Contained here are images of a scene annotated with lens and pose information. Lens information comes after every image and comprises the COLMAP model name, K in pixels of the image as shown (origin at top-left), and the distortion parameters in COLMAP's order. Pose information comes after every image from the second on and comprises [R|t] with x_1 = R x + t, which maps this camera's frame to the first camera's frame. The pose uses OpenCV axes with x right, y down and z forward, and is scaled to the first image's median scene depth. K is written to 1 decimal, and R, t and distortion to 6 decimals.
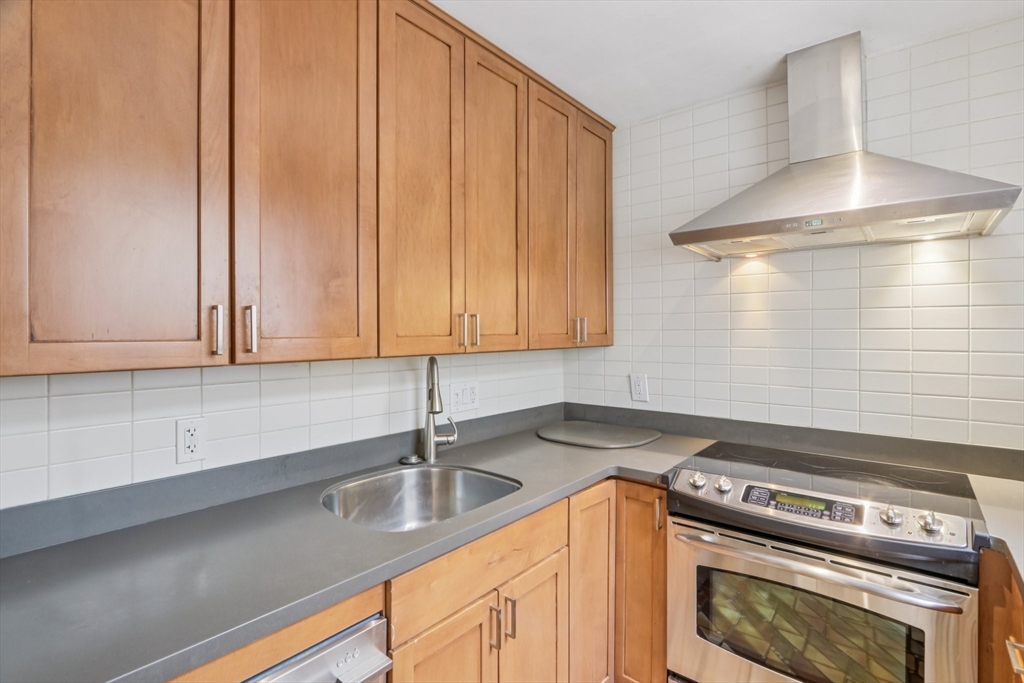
lens RADIAL K [[482.6, 0, 522.7], [0, 482.6, 332.6], [0, 0, 1]] dist [-0.013820, 0.001811]
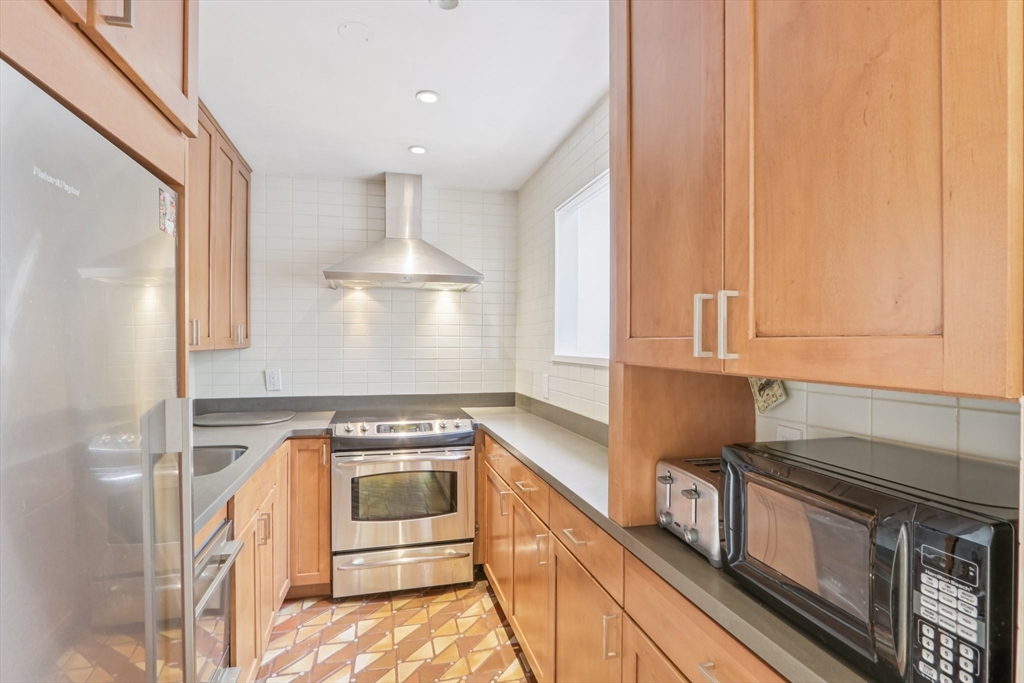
lens RADIAL K [[482.6, 0, 509.5], [0, 482.6, 342.6], [0, 0, 1]] dist [-0.013820, 0.001811]
pose [[0.589402, 0.002371, 0.807837, -0.593578], [-0.004646, 0.999989, 0.000455, 0.014656], [-0.807827, -0.004021, 0.589406, -0.373034]]
